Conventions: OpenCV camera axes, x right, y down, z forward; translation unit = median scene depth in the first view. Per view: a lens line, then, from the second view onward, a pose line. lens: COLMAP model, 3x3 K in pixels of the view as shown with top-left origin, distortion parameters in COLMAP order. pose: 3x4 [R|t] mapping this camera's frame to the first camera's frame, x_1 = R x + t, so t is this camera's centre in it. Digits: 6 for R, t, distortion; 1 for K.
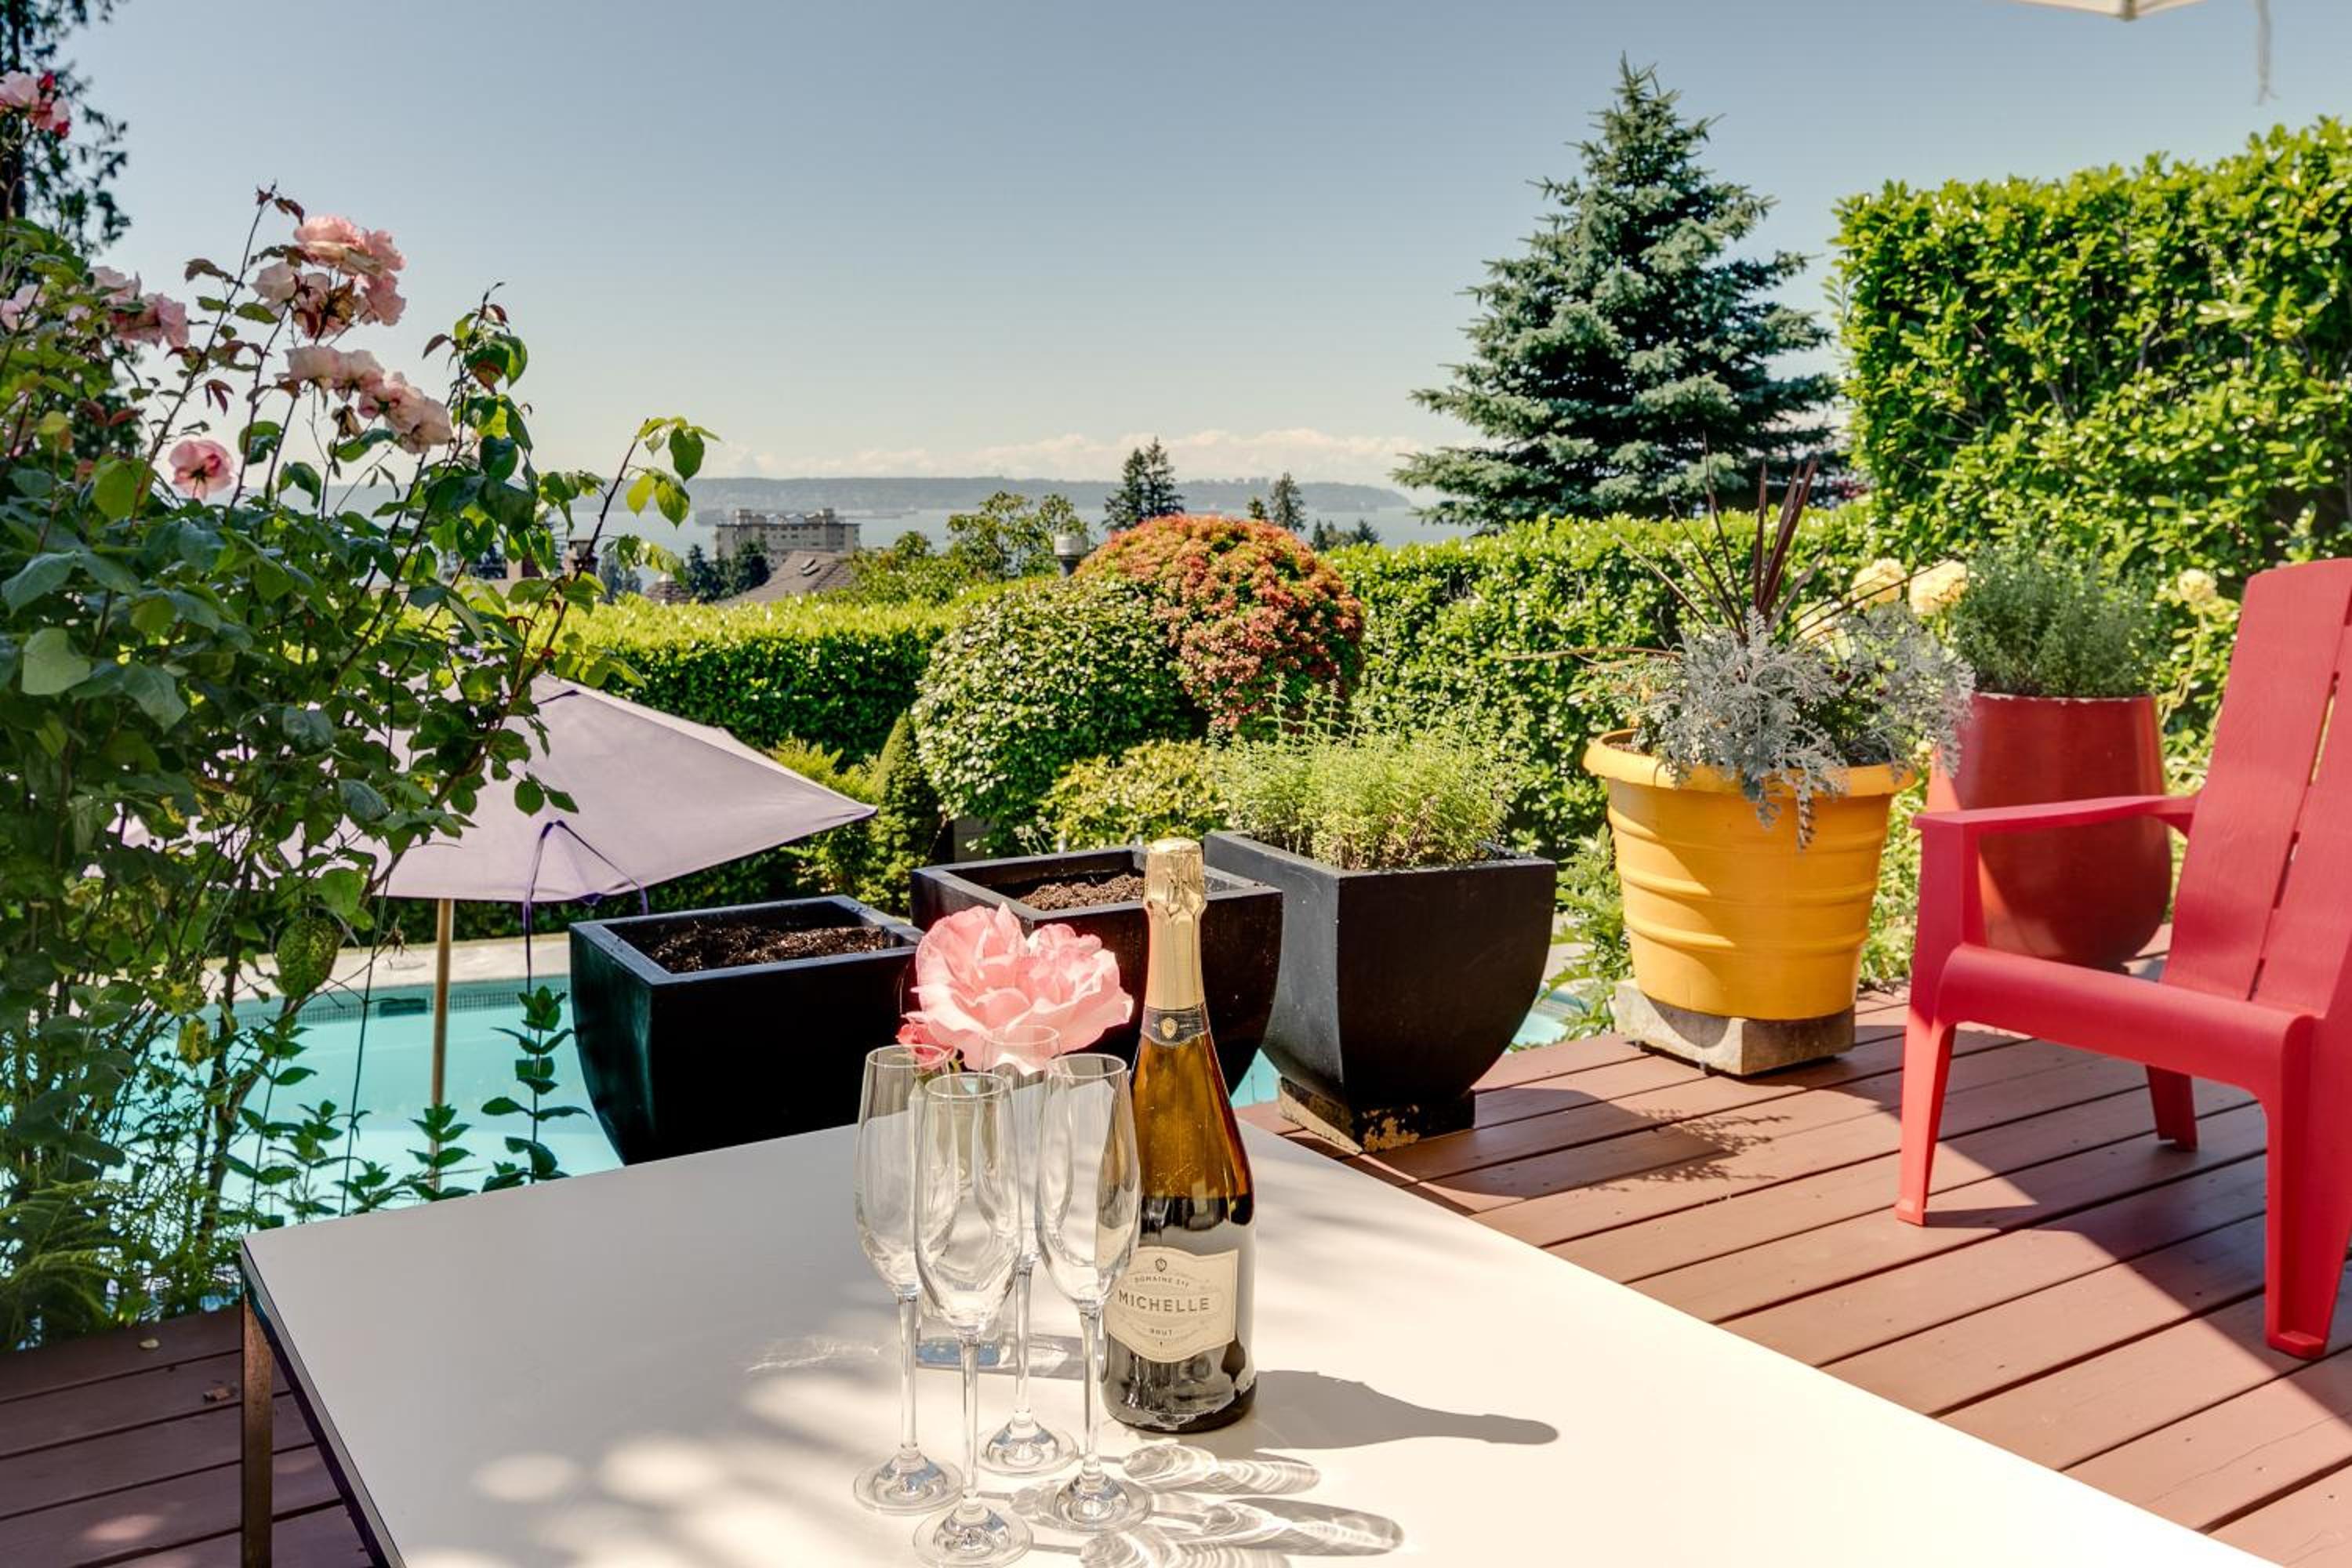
lens RADIAL K [[1991.7, 0, 1166.8], [0, 1991.7, 455.6], [0, 0, 1]] dist [0.004521, -0.004250]
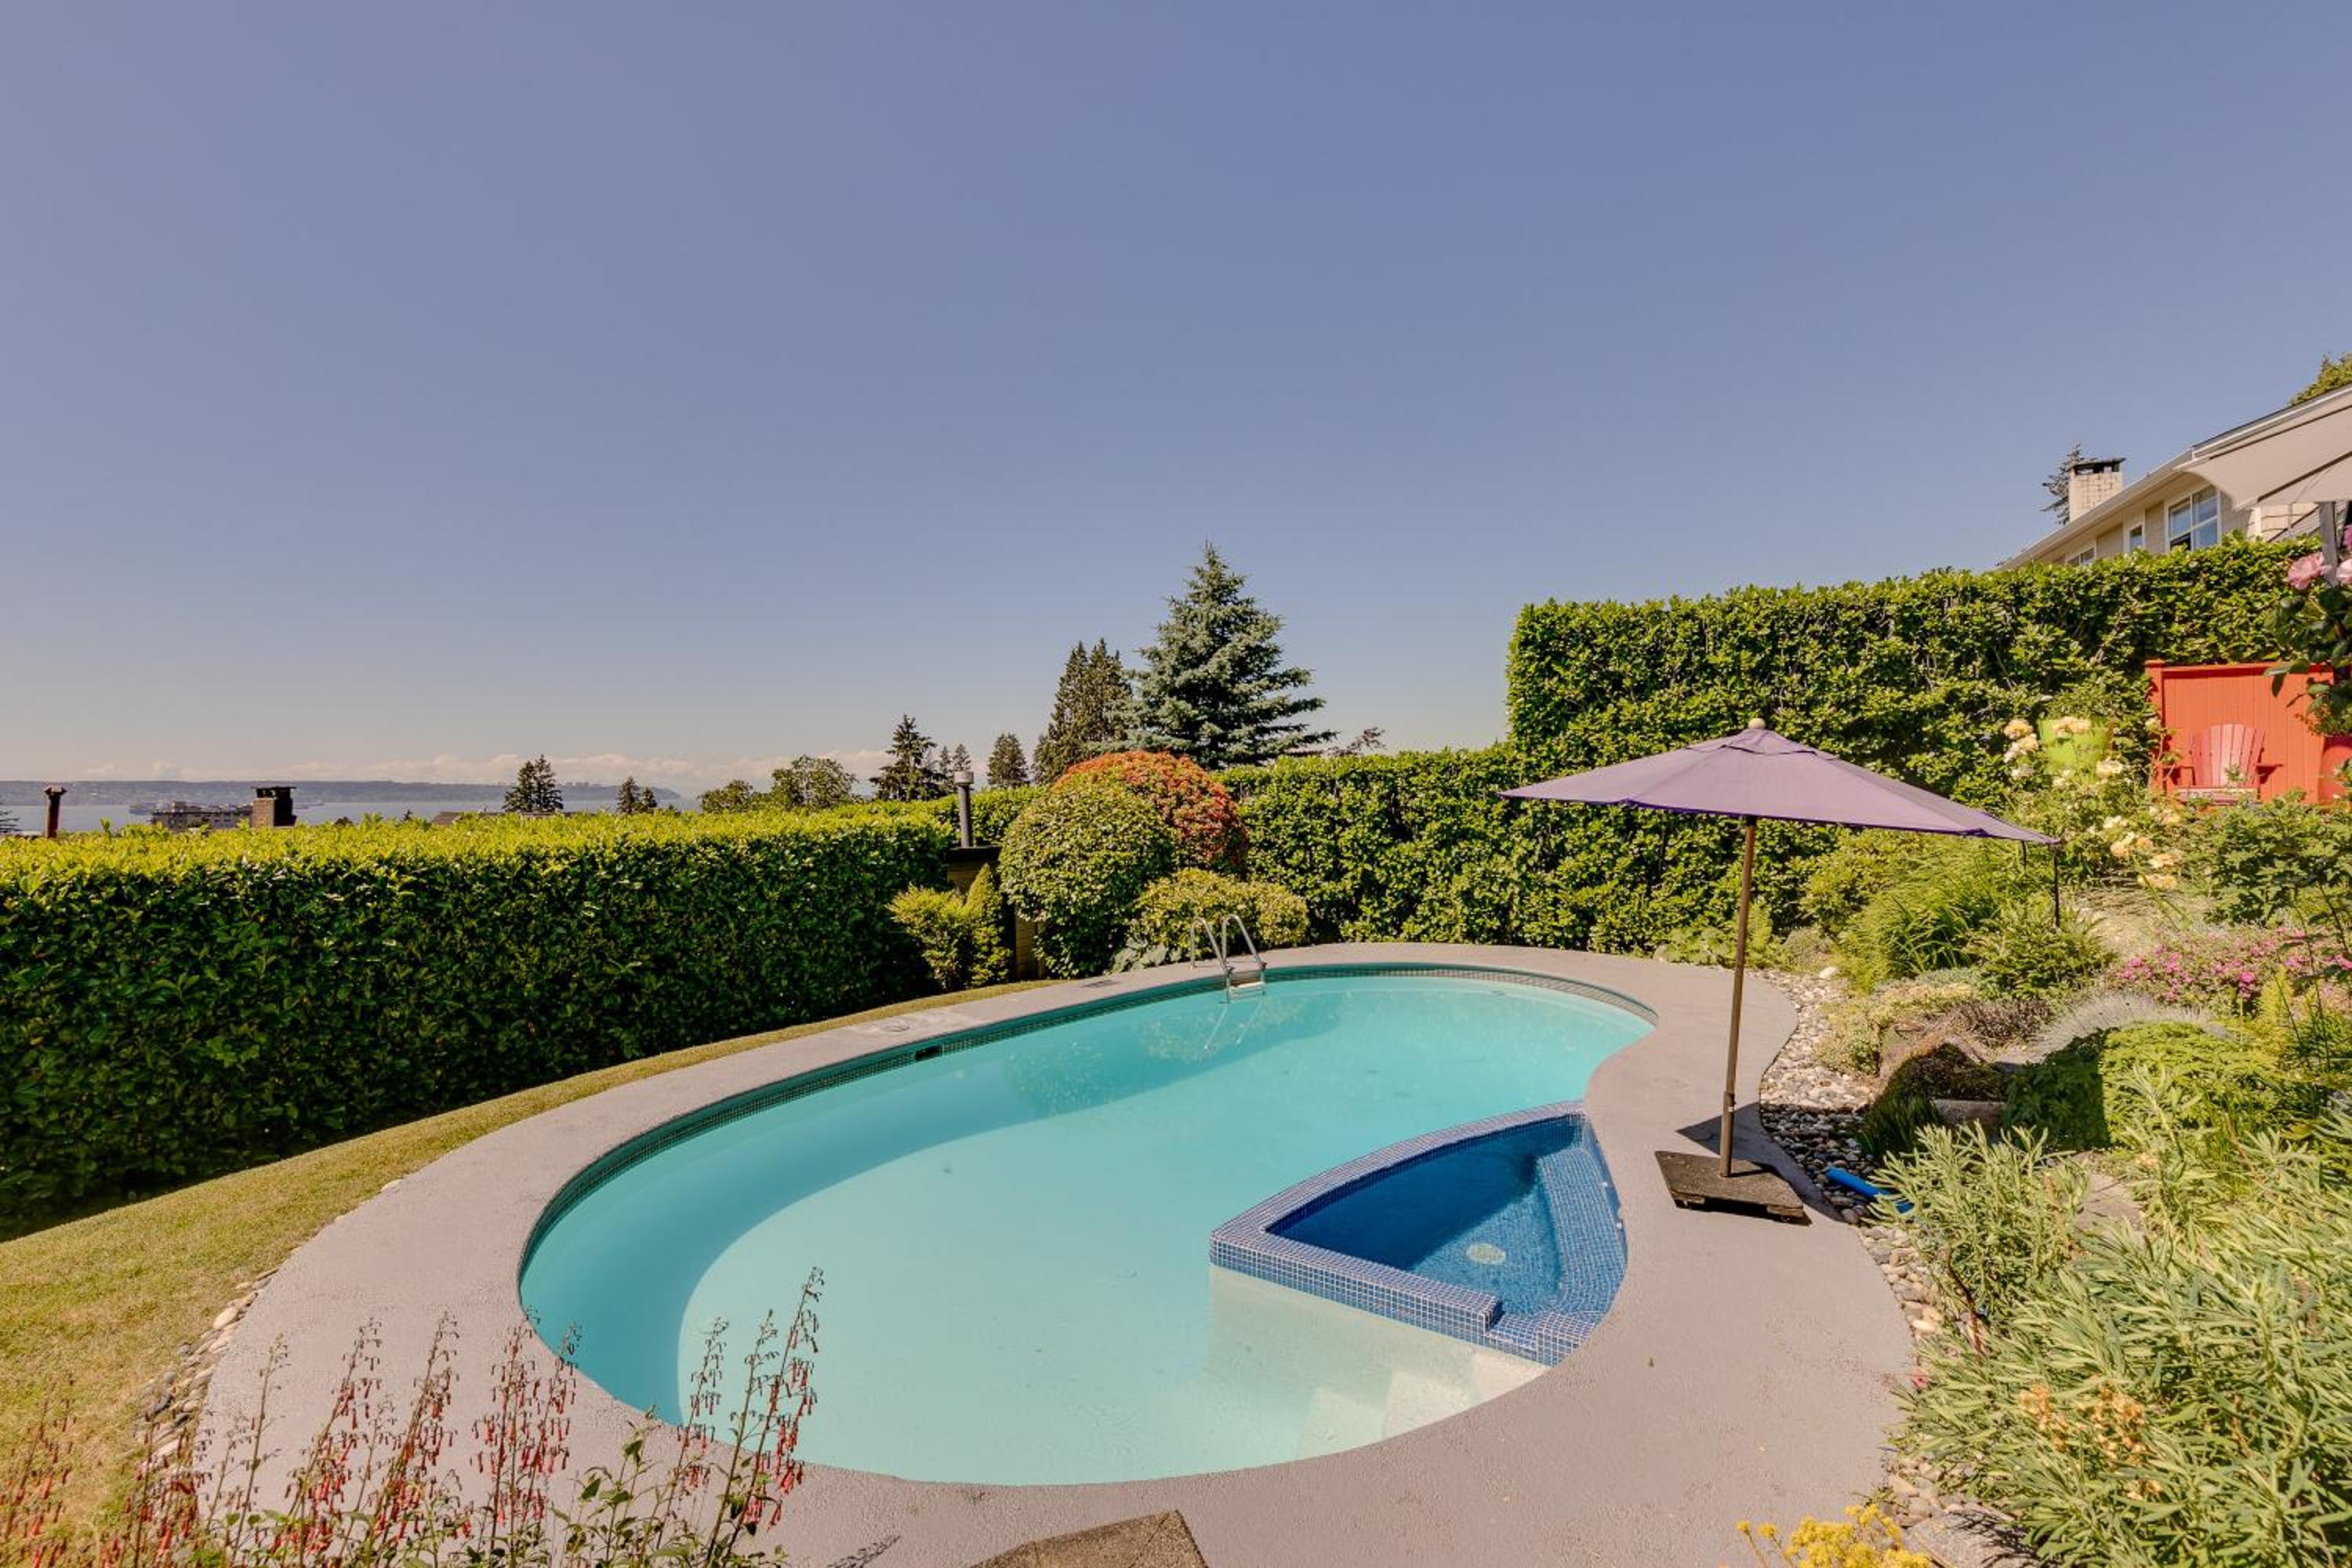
lens RADIAL K [[1001.9, 0, 1170.5], [0, 1001.9, 770.7], [0, 0, 1]] dist [0.001003, 0.000790]
pose [[0.833265, 0.010585, 0.552772, -0.481765], [-0.009205, 0.999944, -0.005272, 0.052976], [-0.552797, -0.000696, 0.833316, 0.215901]]
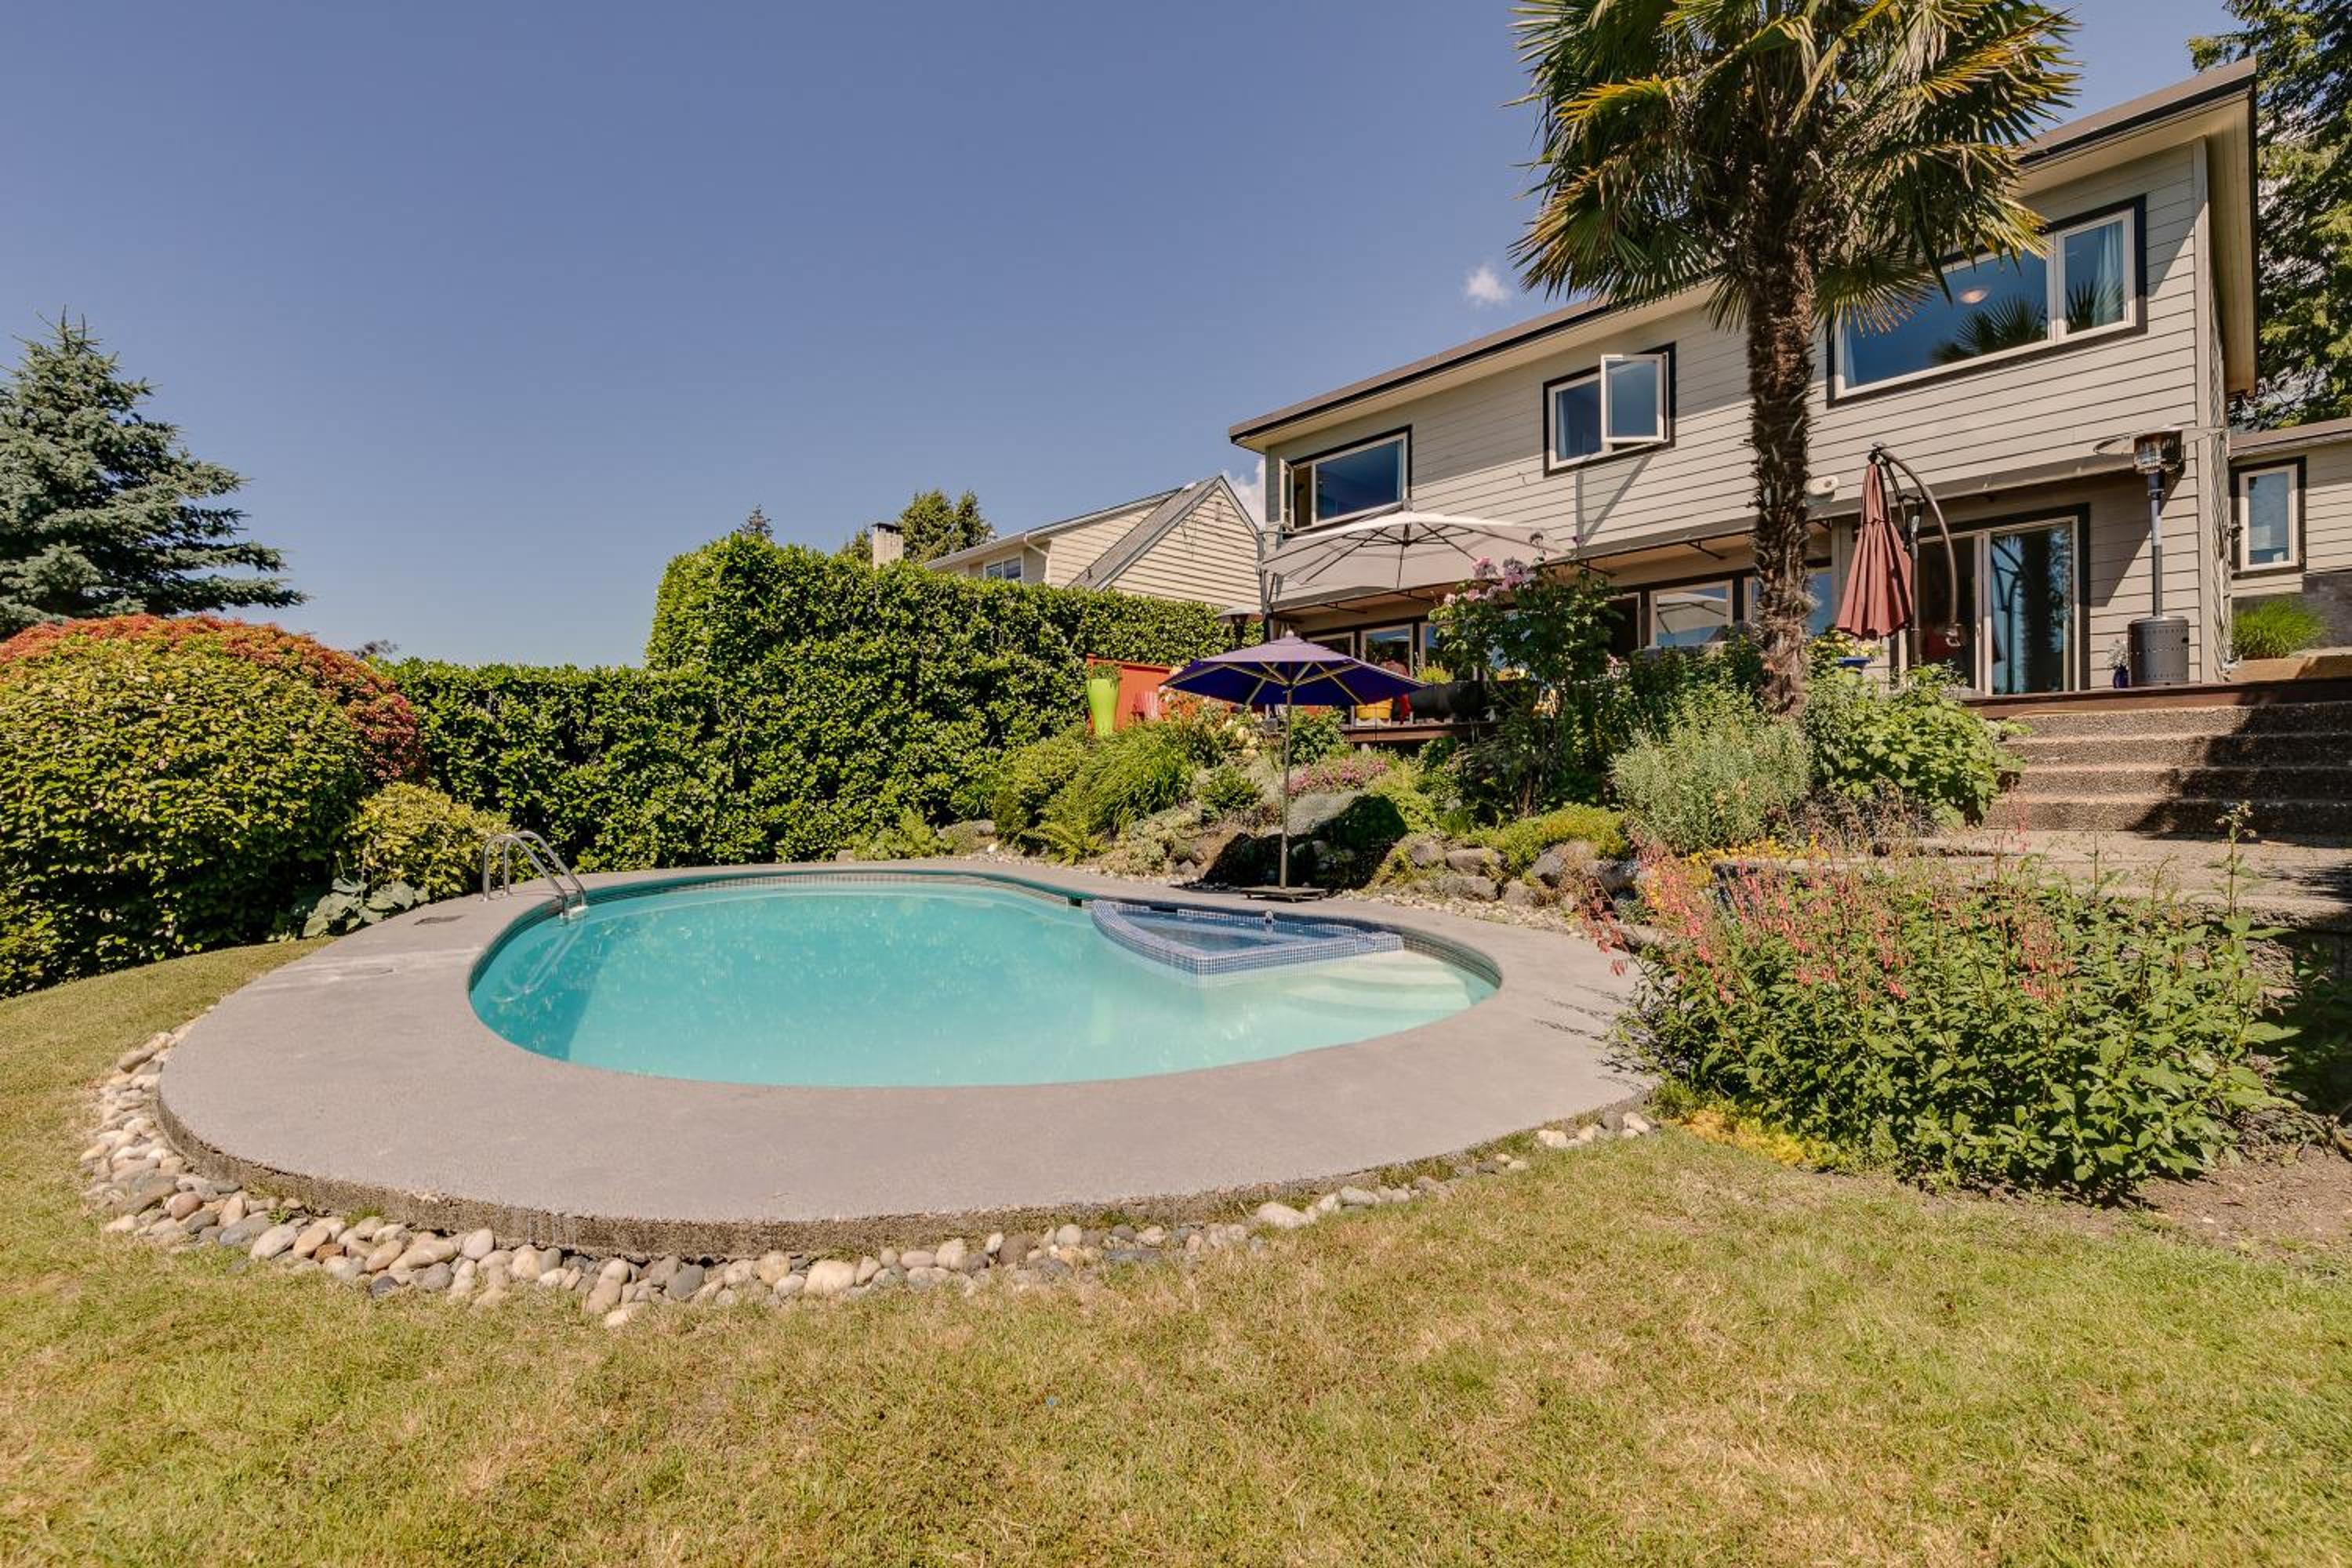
lens RADIAL K [[1019.8, 0, 1186.9], [0, 1019.8, 766.0], [0, 0, 1]] dist [0.001929, -0.000680]
pose [[-0.196758, 0.020862, 0.980230, -0.719945], [-0.017114, 0.999548, -0.024708, 0.126925], [-0.980303, -0.021638, -0.196312, 0.554160]]
